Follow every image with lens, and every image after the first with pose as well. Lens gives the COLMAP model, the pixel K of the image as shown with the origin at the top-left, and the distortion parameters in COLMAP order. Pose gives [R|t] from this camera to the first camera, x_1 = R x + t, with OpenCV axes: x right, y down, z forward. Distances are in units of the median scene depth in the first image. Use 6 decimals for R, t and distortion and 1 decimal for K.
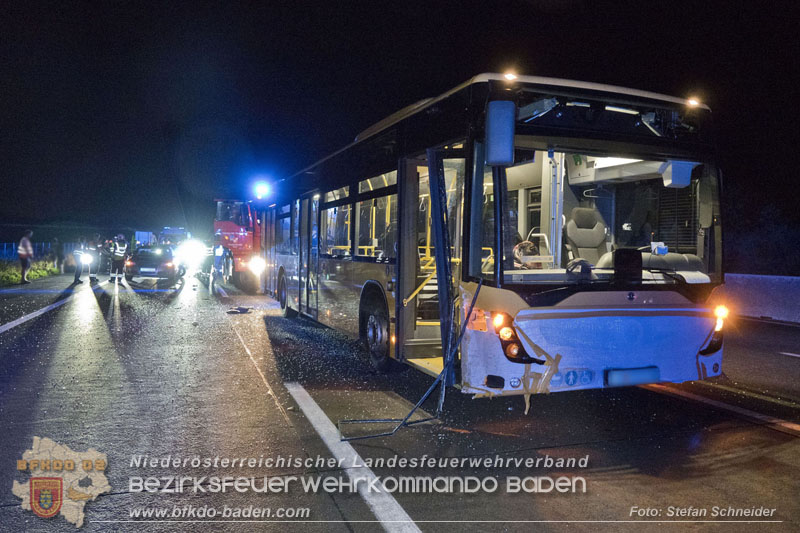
lens RADIAL K [[573.1, 0, 400.0], [0, 573.1, 266.5], [0, 0, 1]] dist [-0.002414, -0.000360]
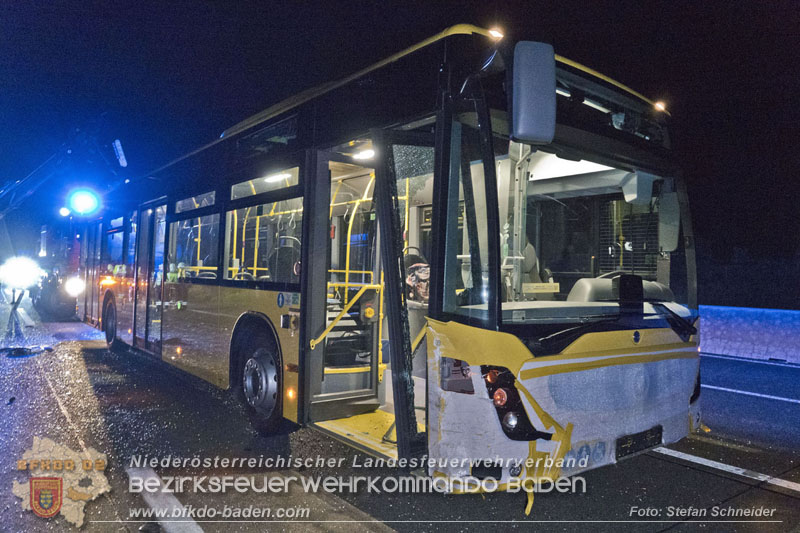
lens RADIAL K [[549.6, 0, 397.7], [0, 549.6, 261.9], [0, 0, 1]] dist [0.005108, 0.001813]
pose [[0.958050, 0.017078, 0.286092, -0.099395], [-0.002906, 0.998751, -0.049886, -0.008696], [-0.286586, 0.046962, 0.956903, 0.323488]]
